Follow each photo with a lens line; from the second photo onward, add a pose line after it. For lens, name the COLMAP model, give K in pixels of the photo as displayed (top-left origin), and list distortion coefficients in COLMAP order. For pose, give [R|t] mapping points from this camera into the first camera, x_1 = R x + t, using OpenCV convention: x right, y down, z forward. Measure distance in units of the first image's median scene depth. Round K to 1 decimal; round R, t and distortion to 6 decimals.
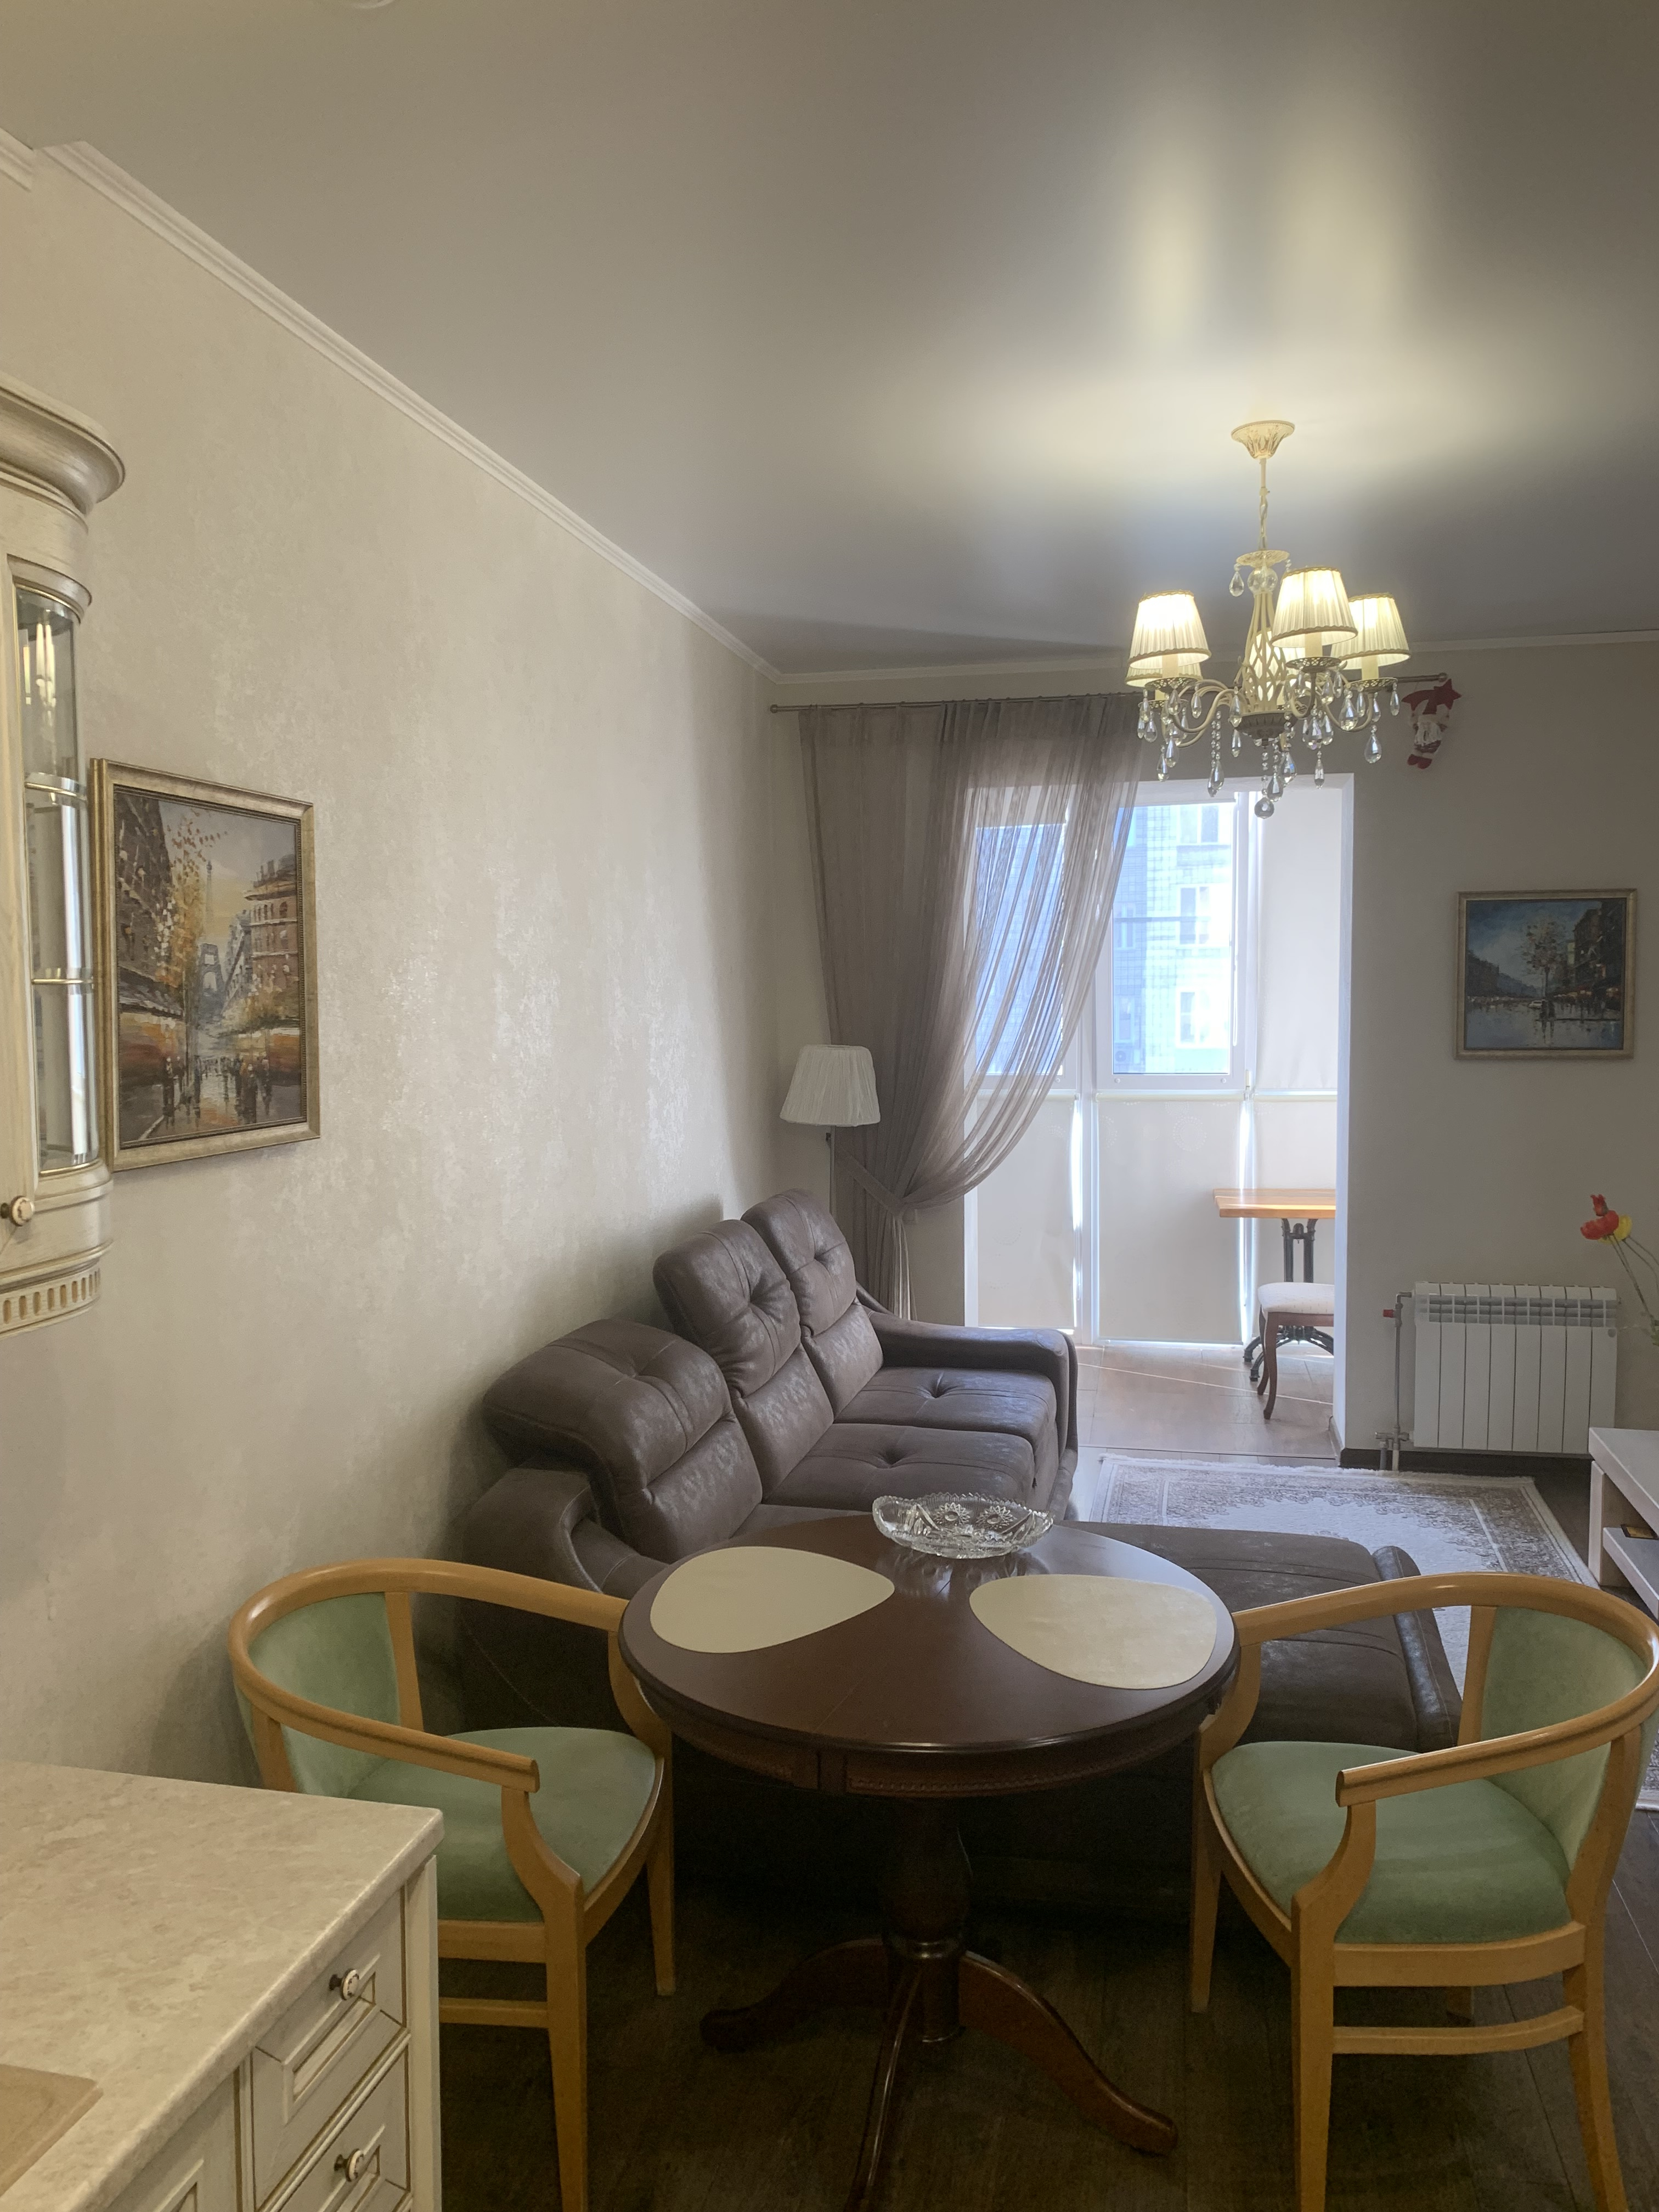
lens RADIAL K [[1691.1, 0, 836.9], [0, 1691.1, 1109.1], [0, 0, 1]] dist [0.026026, -0.013988]
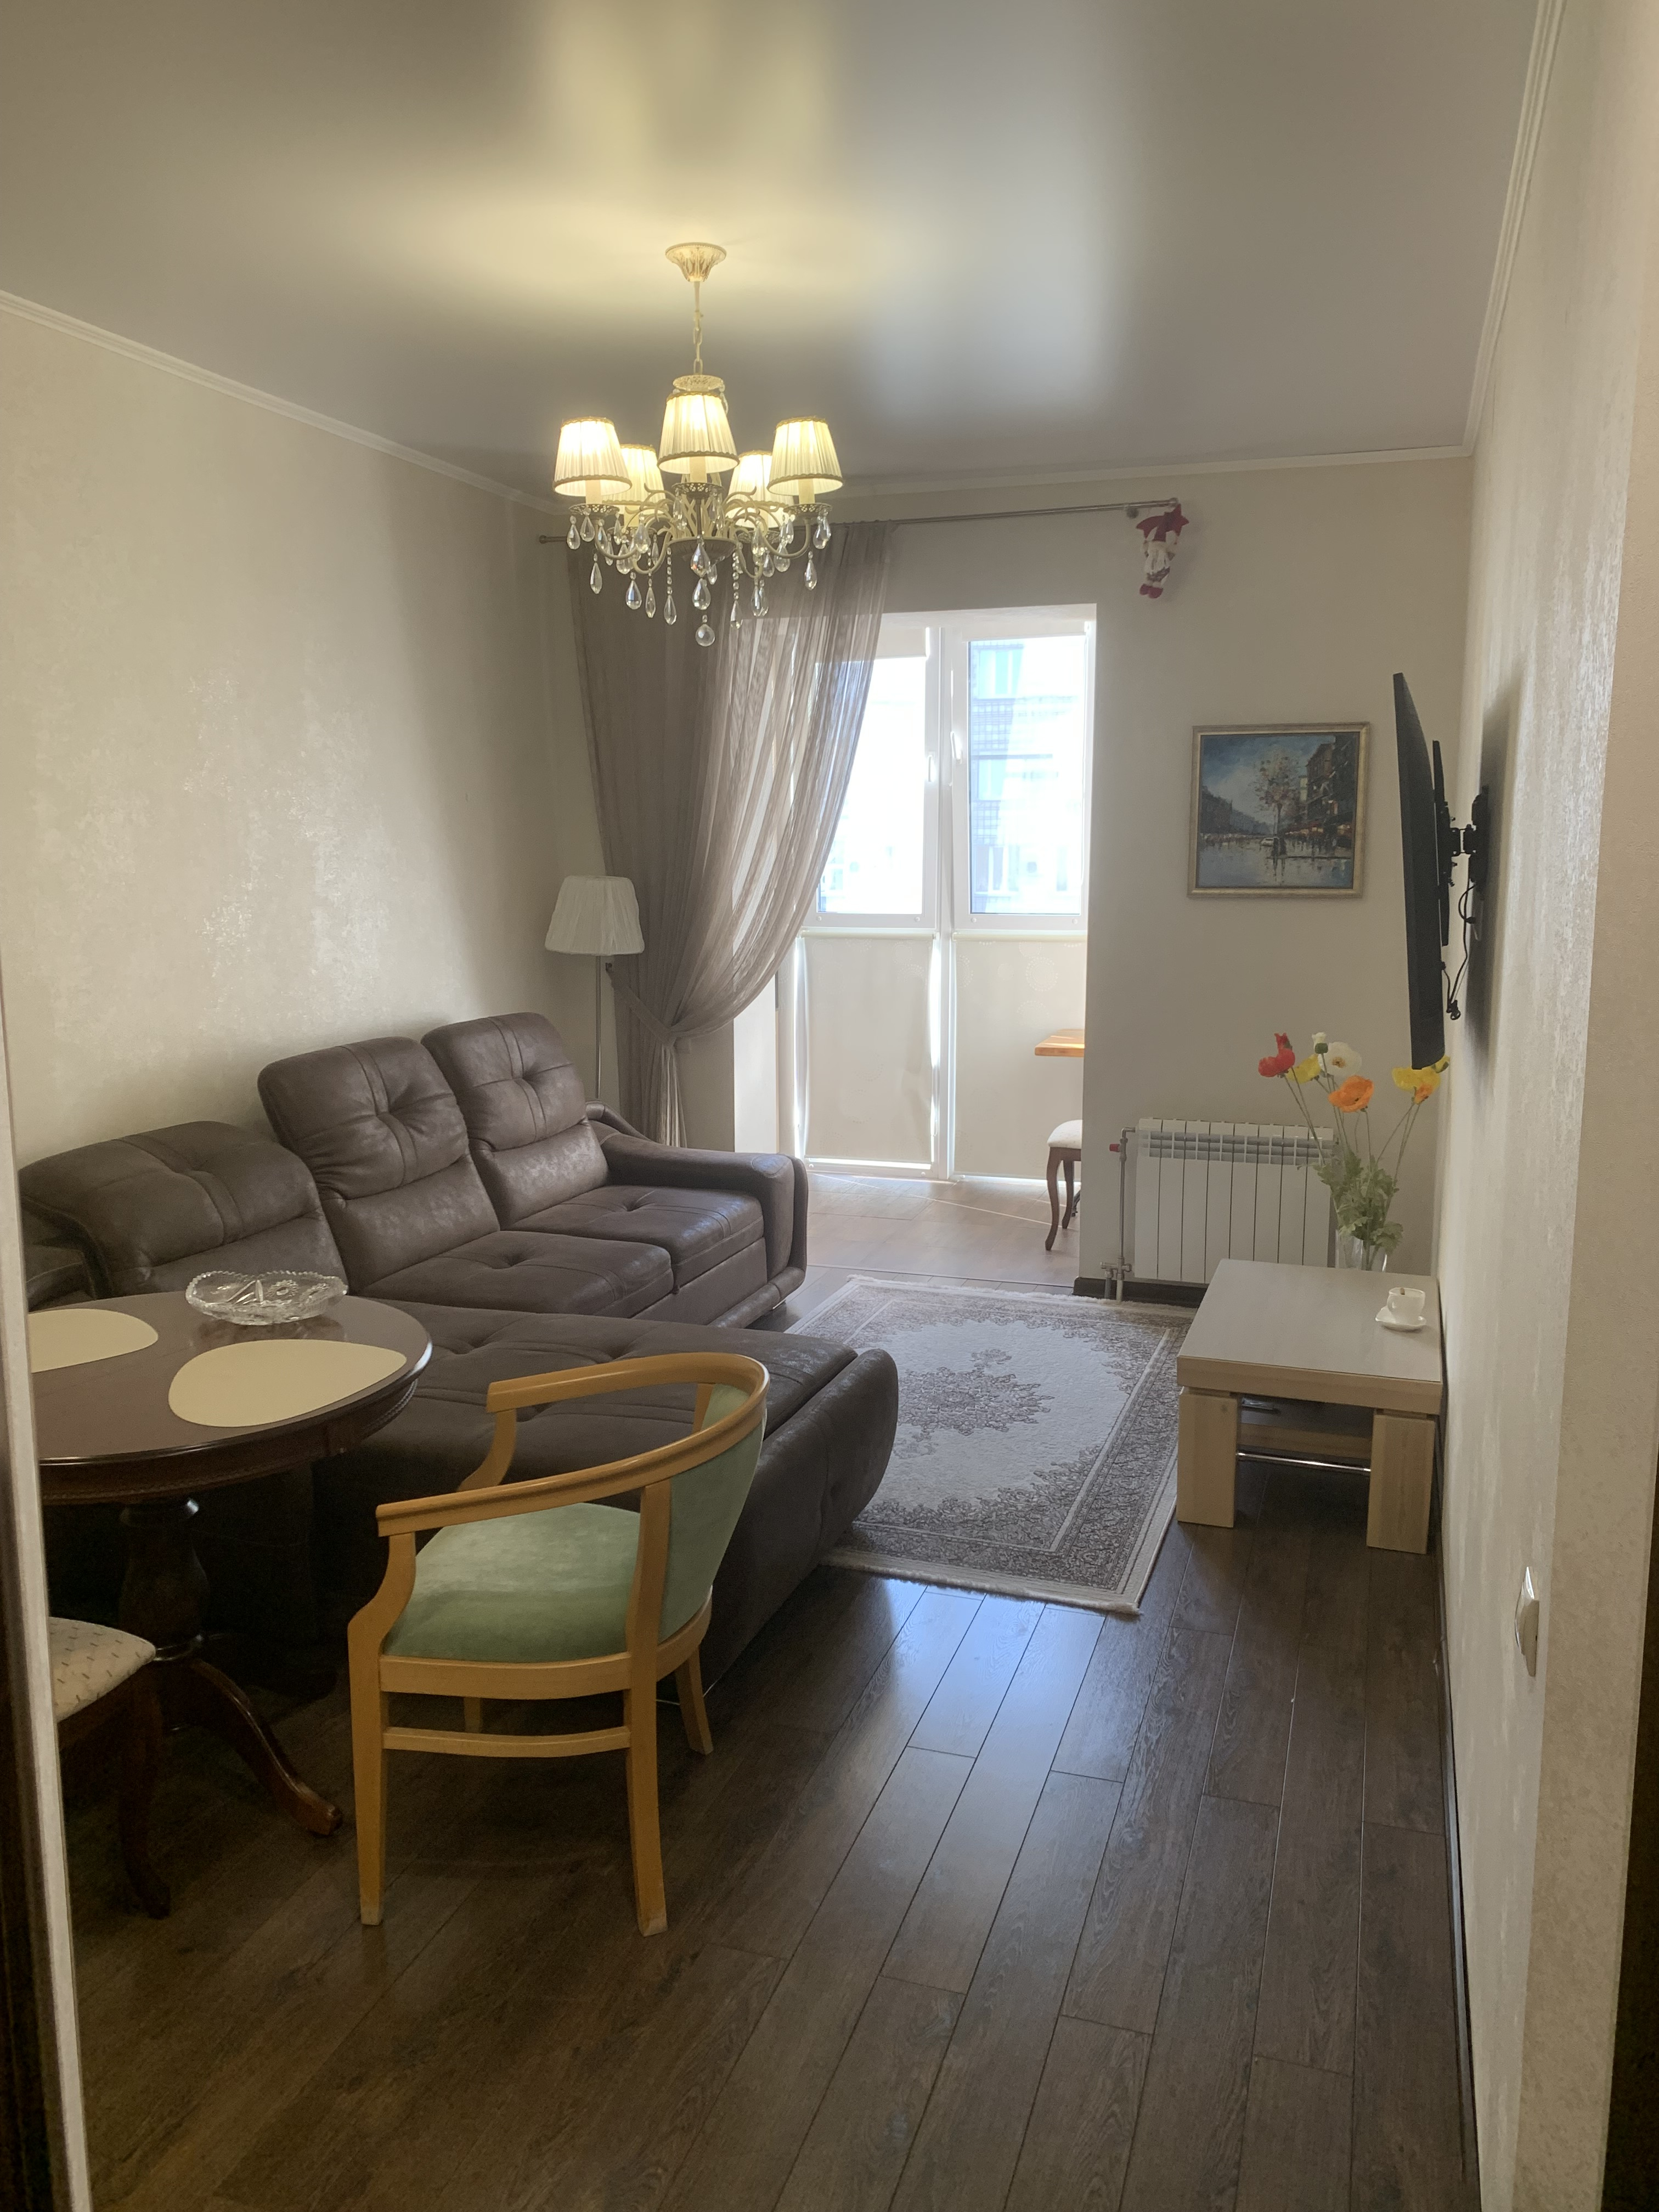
lens RADIAL K [[1676.5, 0, 821.8], [0, 1676.5, 1102.5], [0, 0, 1]] dist [0.099929, -0.208541]
pose [[0.993621, 0.026720, -0.109562, 0.266173], [-0.017241, 0.996097, 0.086570, 0.009194], [0.111448, -0.084129, 0.990203, -0.018205]]
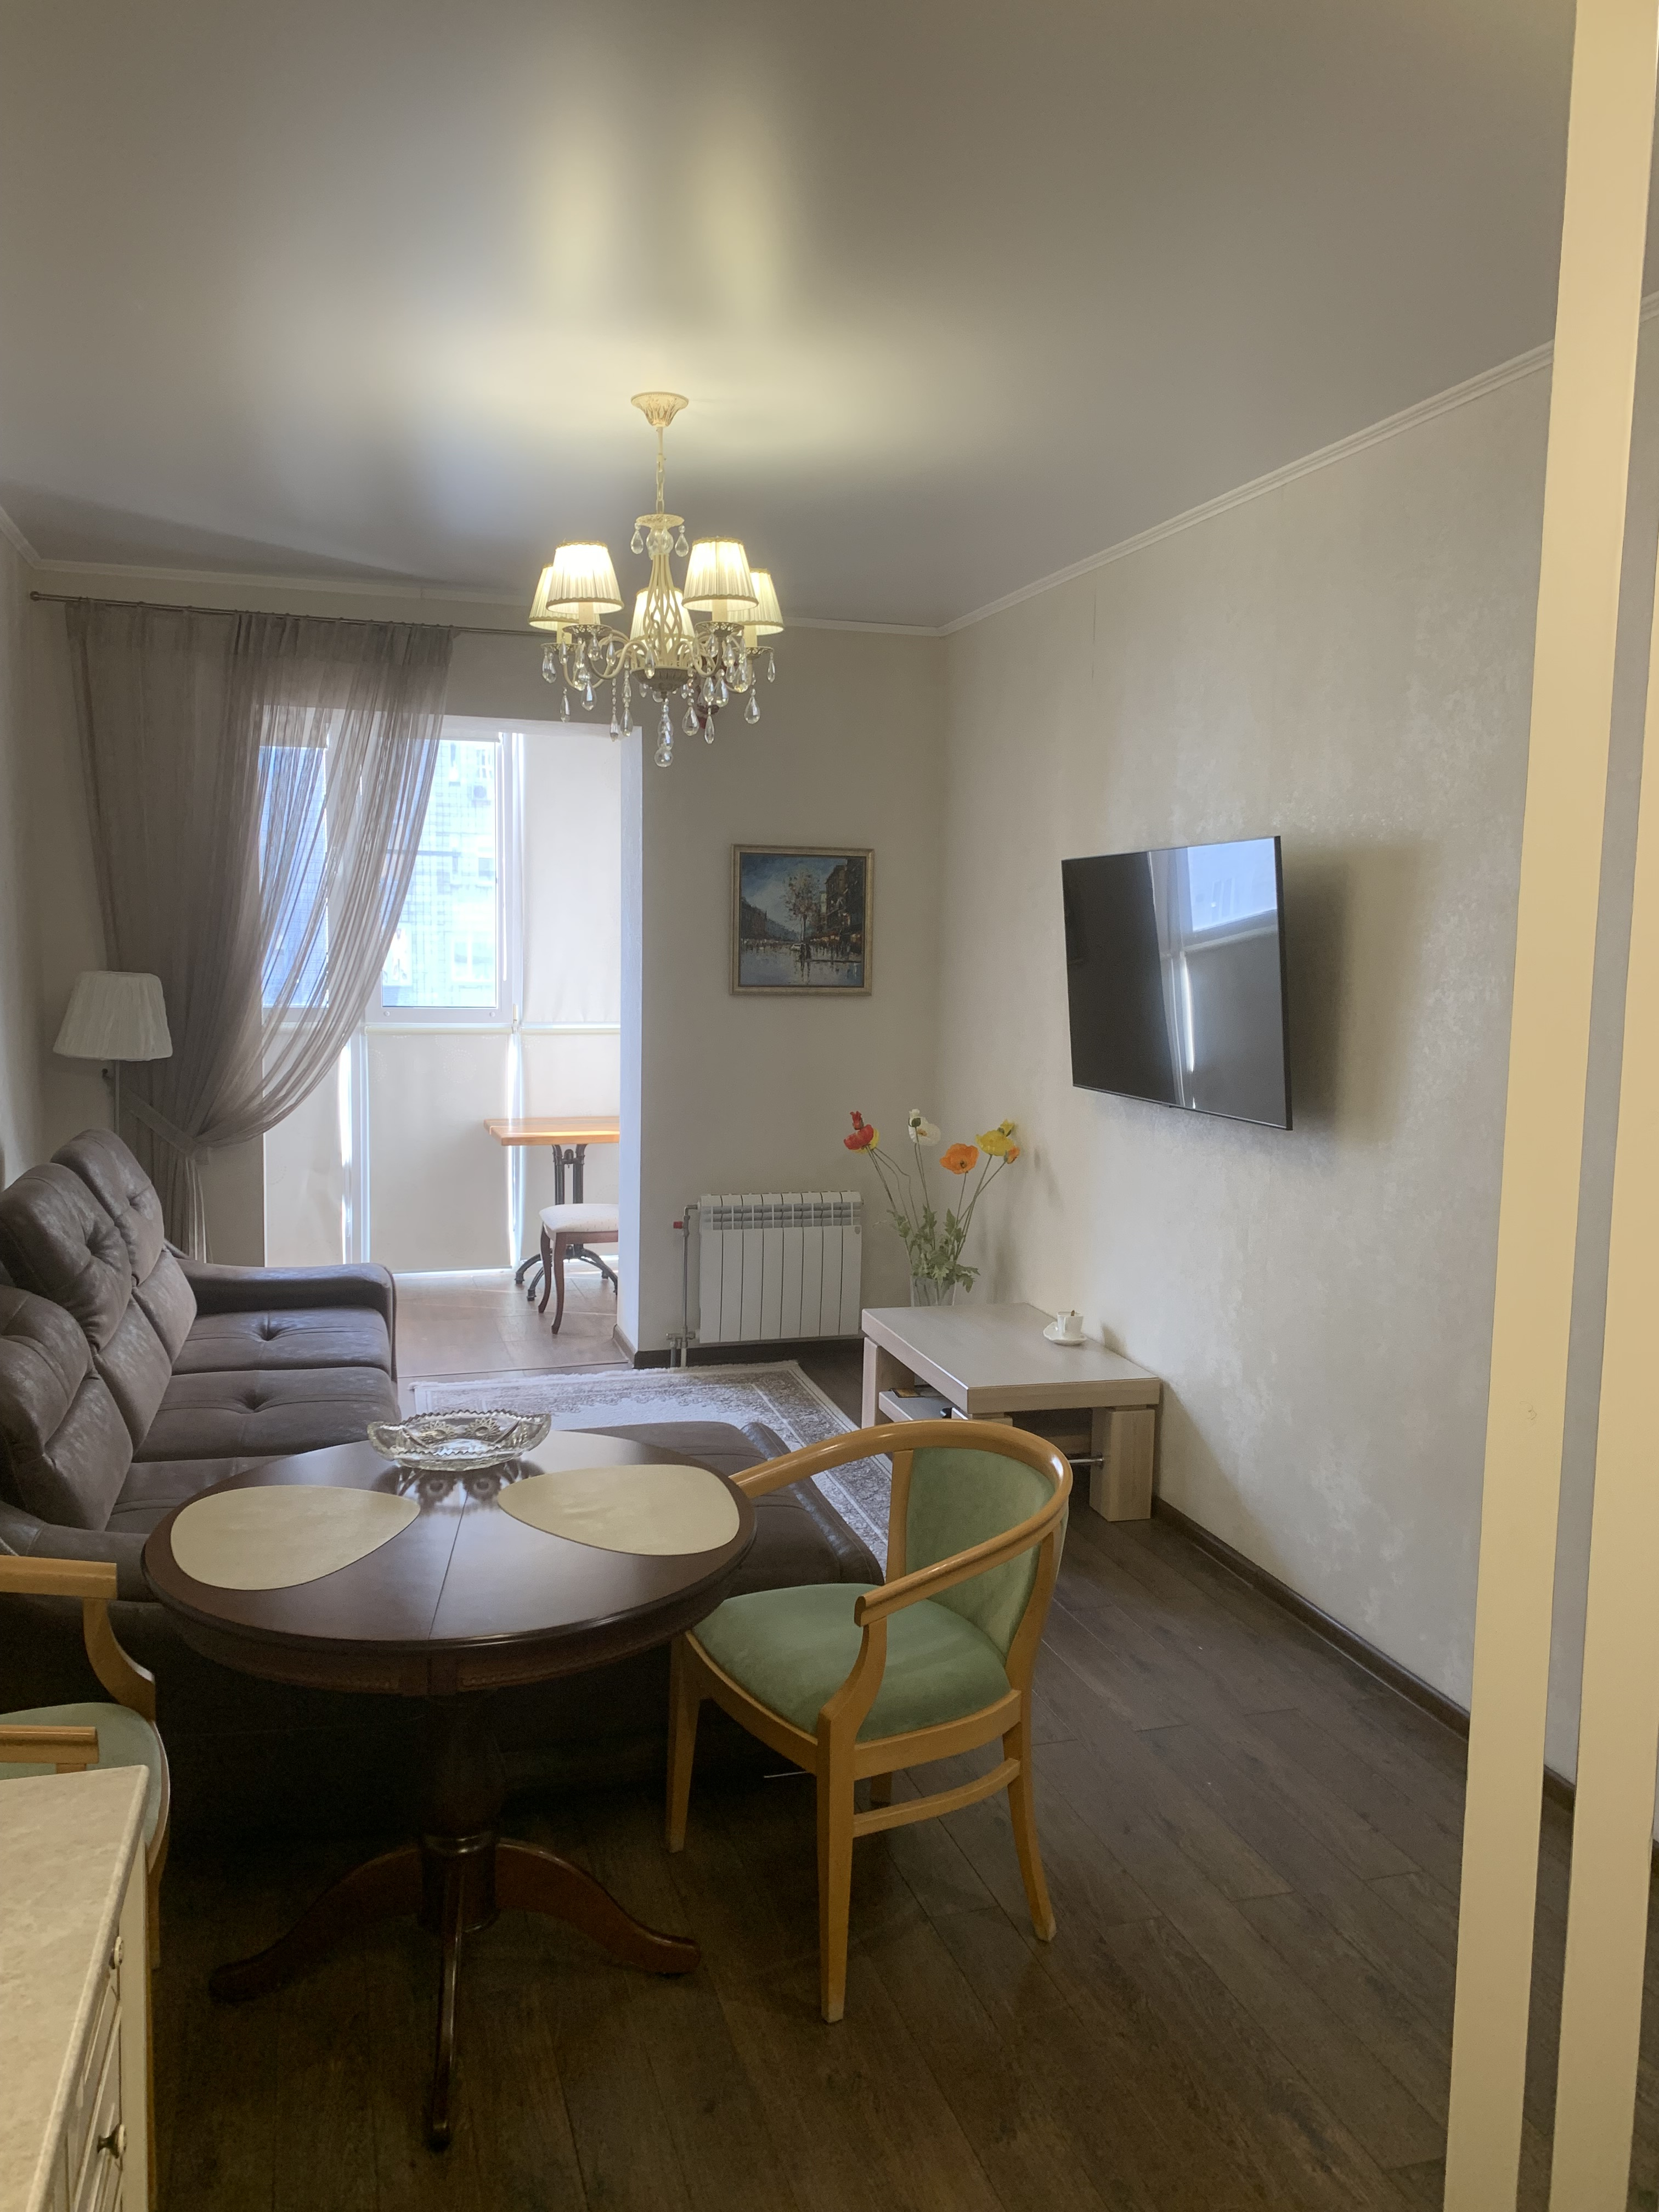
lens RADIAL K [[1668.7, 0, 829.5], [0, 1668.7, 1103.4], [0, 0, 1]] dist [0.174274, -0.429651]
pose [[0.880256, -0.024081, 0.473888, -0.103638], [0.008107, 0.999329, 0.035723, 0.003394], [-0.474431, -0.027603, 0.879860, -0.001242]]
